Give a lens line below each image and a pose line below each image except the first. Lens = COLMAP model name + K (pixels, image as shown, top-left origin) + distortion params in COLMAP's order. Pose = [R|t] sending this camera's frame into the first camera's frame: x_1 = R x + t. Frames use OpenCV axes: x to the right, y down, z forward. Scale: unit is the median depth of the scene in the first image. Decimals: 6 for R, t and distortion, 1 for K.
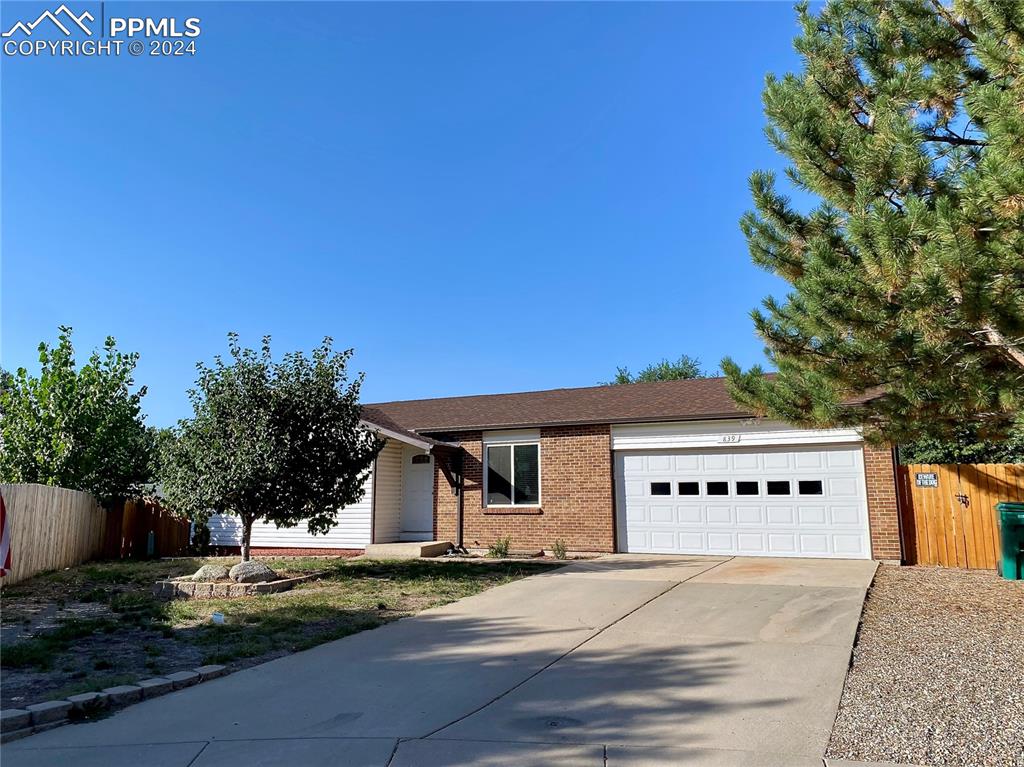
lens RADIAL K [[777.1, 0, 512.0], [0, 777.1, 383.5], [0, 0, 1]] dist [0.009133, 0.005841]
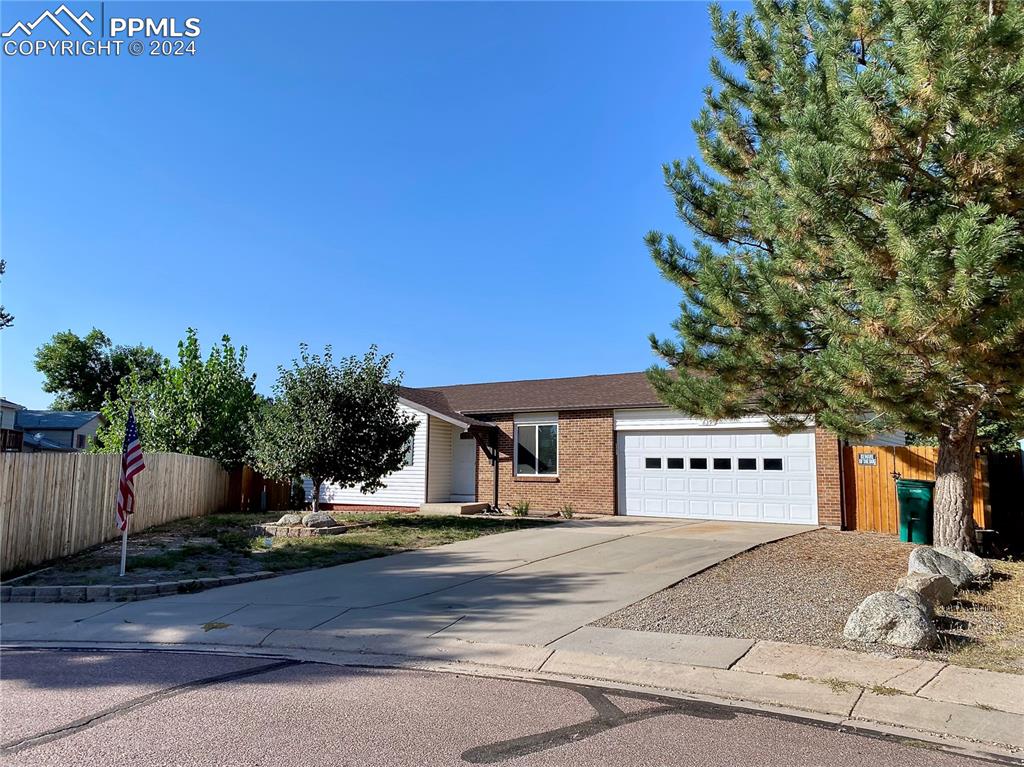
lens RADIAL K [[751.0, 0, 502.4], [0, 751.0, 383.5], [0, 0, 1]] dist [0.061597, -0.136336]
pose [[0.988616, -0.000919, -0.150460, 0.131424], [0.006239, 0.999372, 0.034892, -0.028951], [0.150333, -0.035434, 0.988000, -0.176420]]
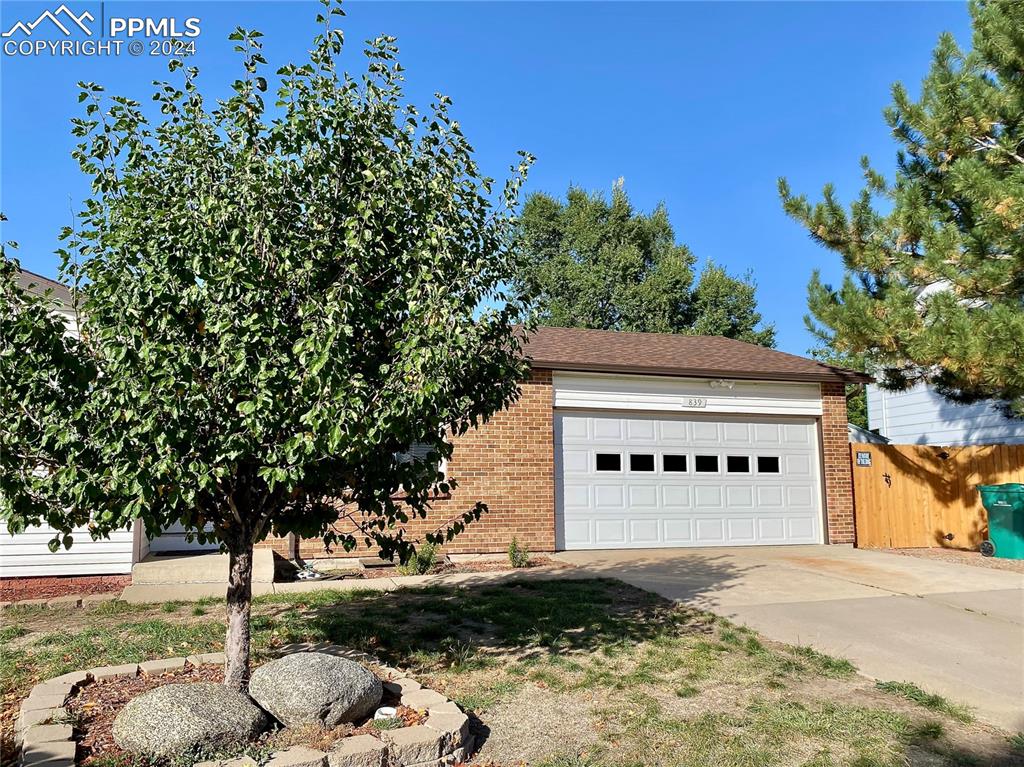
lens RADIAL K [[769.6, 0, 510.2], [0, 769.6, 368.0], [0, 0, 1]] dist [0.001448, -0.013629]
pose [[0.699007, 0.102708, 0.707700, -0.395406], [-0.114979, 0.992899, -0.030532, 0.075898], [-0.705810, -0.060028, 0.705853, 0.531059]]
